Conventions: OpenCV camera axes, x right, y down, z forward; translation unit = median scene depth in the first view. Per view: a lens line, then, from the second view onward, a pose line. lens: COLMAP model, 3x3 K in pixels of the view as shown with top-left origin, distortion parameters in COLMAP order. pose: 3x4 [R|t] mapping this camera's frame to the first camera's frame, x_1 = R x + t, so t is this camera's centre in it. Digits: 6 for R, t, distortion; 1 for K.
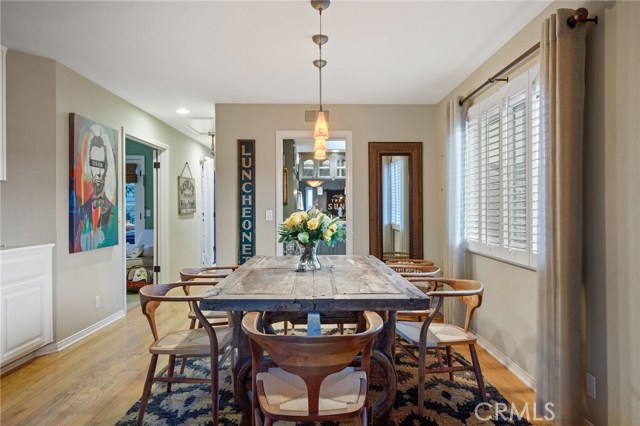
lens RADIAL K [[468.1, 0, 321.2], [0, 468.1, 210.6], [0, 0, 1]] dist [-0.007990, 0.003484]
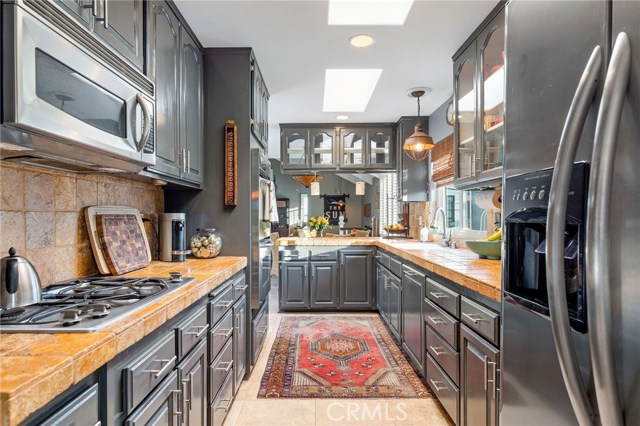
lens RADIAL K [[356.9, 0, 320.0], [0, 356.9, 216.5], [0, 0, 1]] dist [0.004145, 0.000223]
pose [[0.999998, 0.001350, -0.001179, 0.015384], [-0.001355, 0.999992, -0.003724, -0.008561], [0.001174, 0.003725, 0.999992, 1.067224]]
